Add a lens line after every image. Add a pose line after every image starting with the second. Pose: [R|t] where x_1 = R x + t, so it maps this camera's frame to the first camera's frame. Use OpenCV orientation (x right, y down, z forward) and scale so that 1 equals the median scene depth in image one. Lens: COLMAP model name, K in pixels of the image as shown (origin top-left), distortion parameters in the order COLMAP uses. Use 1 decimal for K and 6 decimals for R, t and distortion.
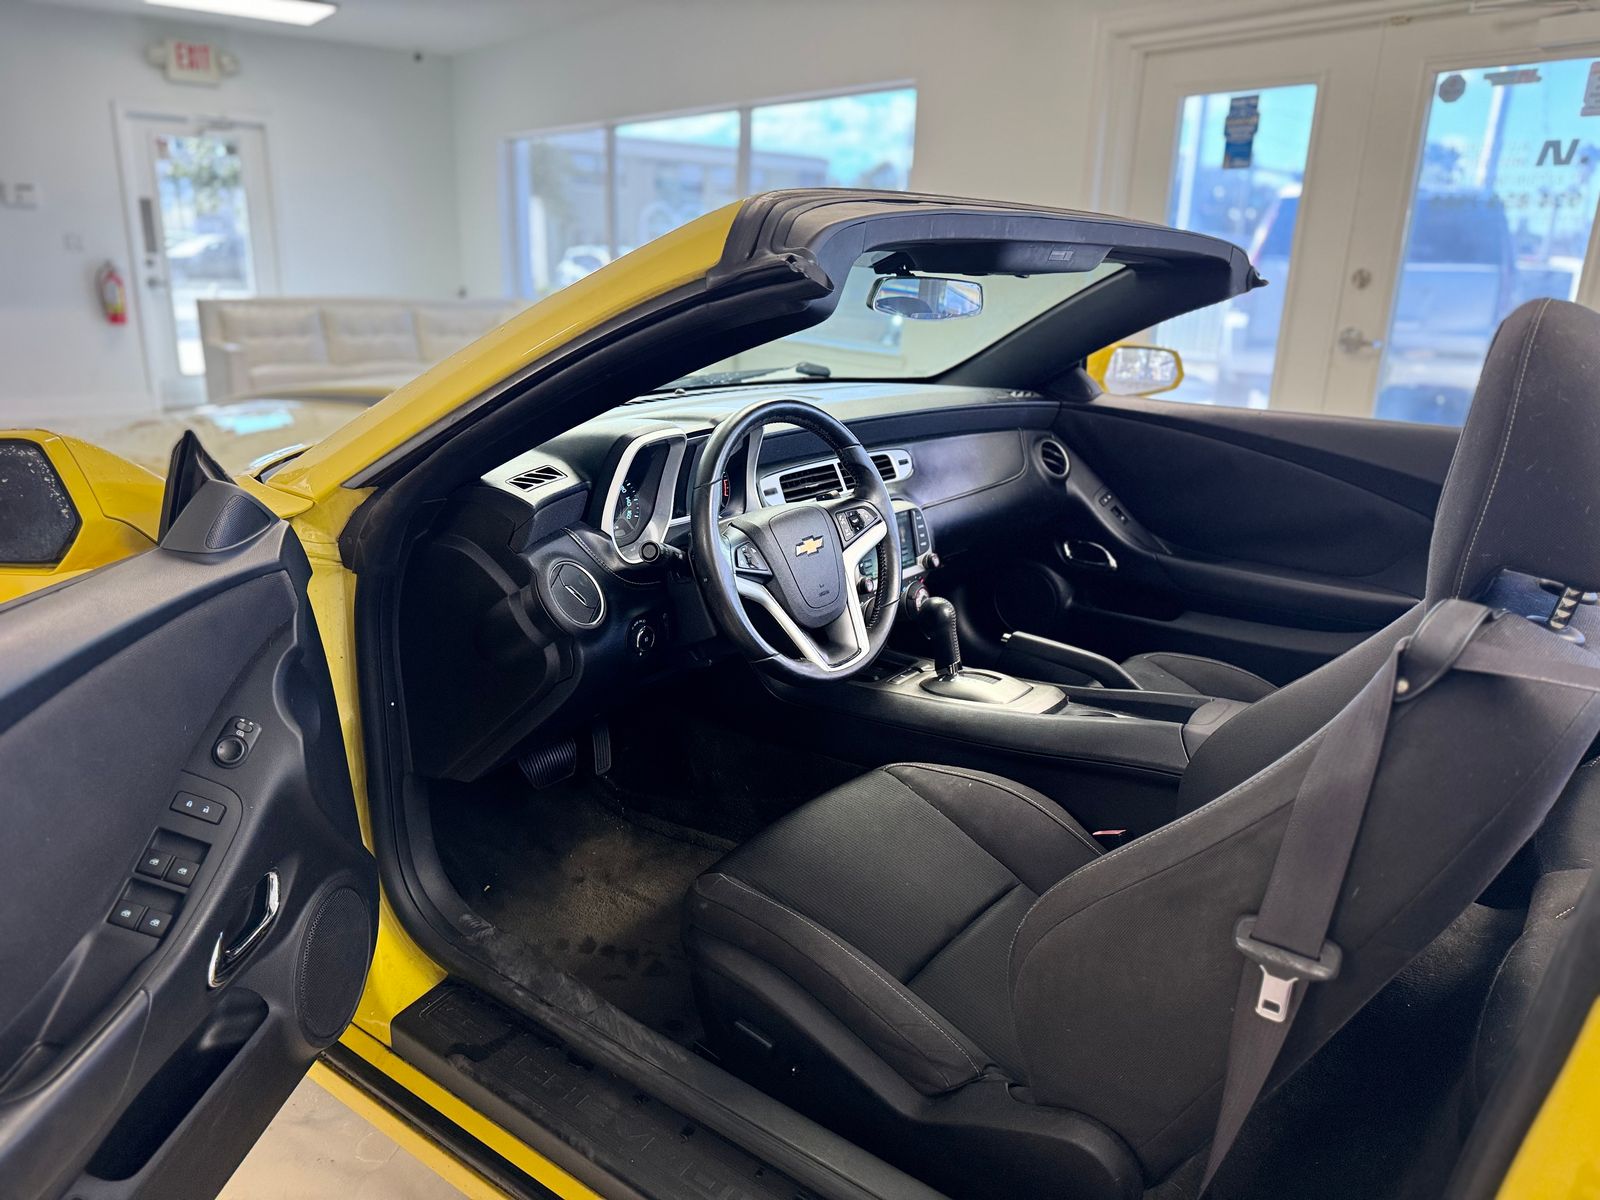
lens RADIAL K [[1182.5, 0, 793.0], [0, 1182.5, 578.6], [0, 0, 1]] dist [-0.001658, 0.003829]
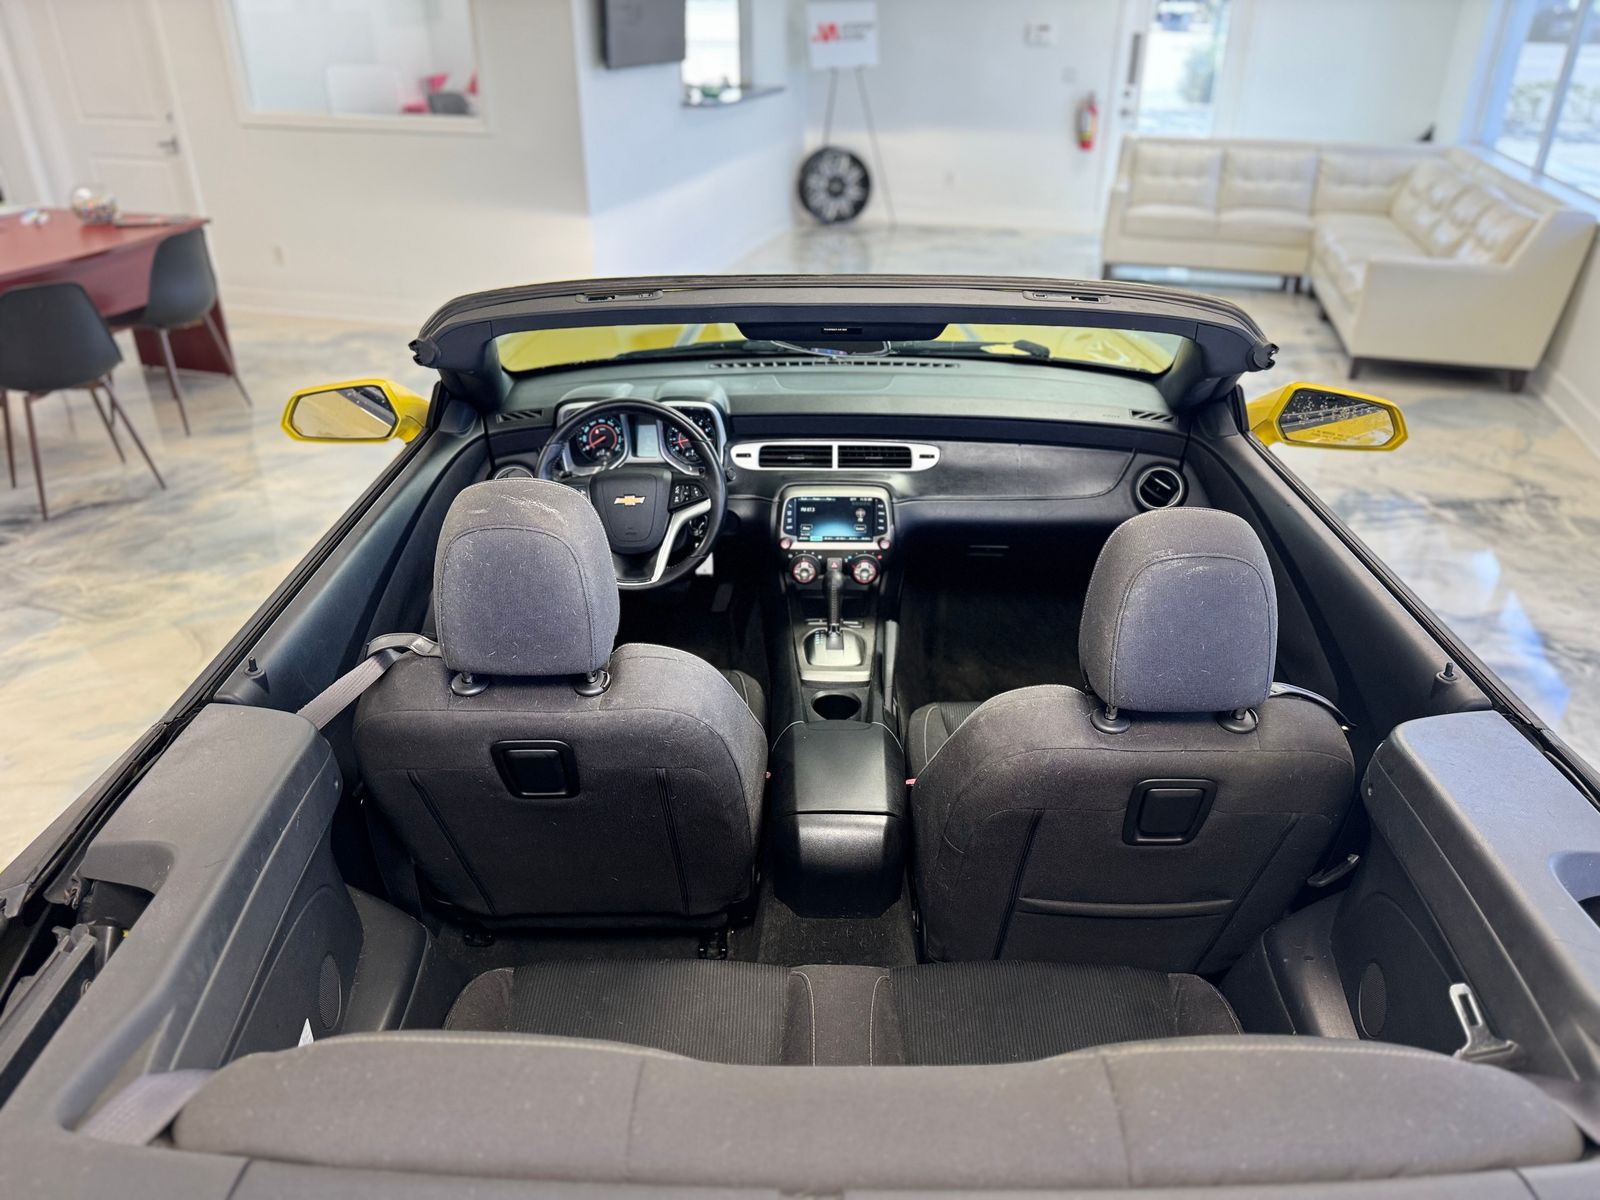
lens RADIAL K [[1142.1, 0, 802.6], [0, 1142.1, 598.3], [0, 0, 1]] dist [-0.001322, -0.005014]
pose [[0.610201, 0.346917, -0.712252, 0.229471], [-0.199659, 0.937350, 0.285503, -0.069885], [0.766675, -0.032007, 0.641237, 0.049526]]
